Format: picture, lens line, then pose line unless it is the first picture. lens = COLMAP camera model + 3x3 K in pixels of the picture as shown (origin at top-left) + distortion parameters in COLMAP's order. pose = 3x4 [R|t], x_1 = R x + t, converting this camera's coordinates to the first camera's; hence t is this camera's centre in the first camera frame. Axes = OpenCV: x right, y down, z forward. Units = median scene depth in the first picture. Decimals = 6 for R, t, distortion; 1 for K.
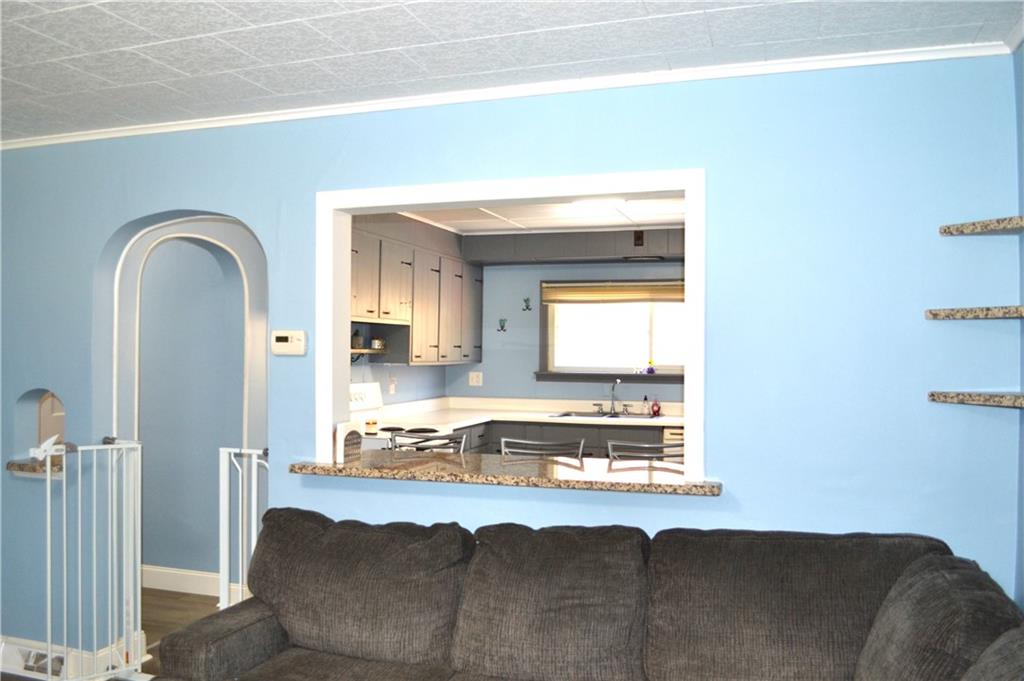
lens RADIAL K [[892.2, 0, 511.8], [0, 892.2, 344.4], [0, 0, 1]] dist [0.014910, 0.007473]
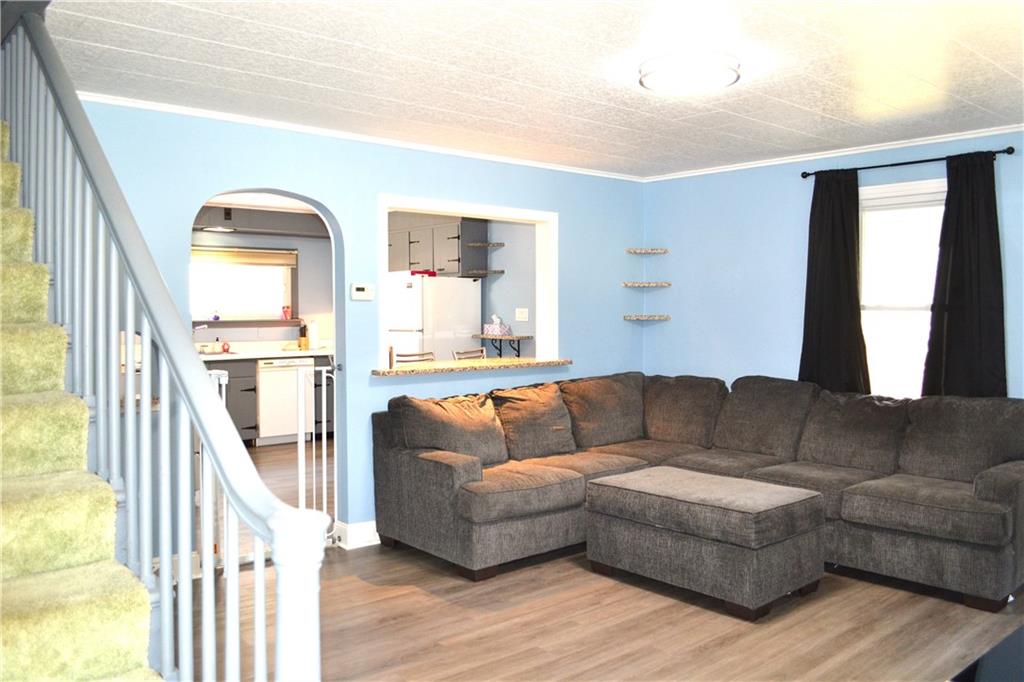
lens RADIAL K [[856.3, 0, 511.6], [0, 856.3, 338.0], [0, 0, 1]] dist [-0.004645, -0.000275]
pose [[0.493327, -0.031512, 0.869273, -1.324167], [-0.003713, 0.999258, 0.038332, 0.018574], [-0.869836, -0.022138, 0.492844, 0.070825]]
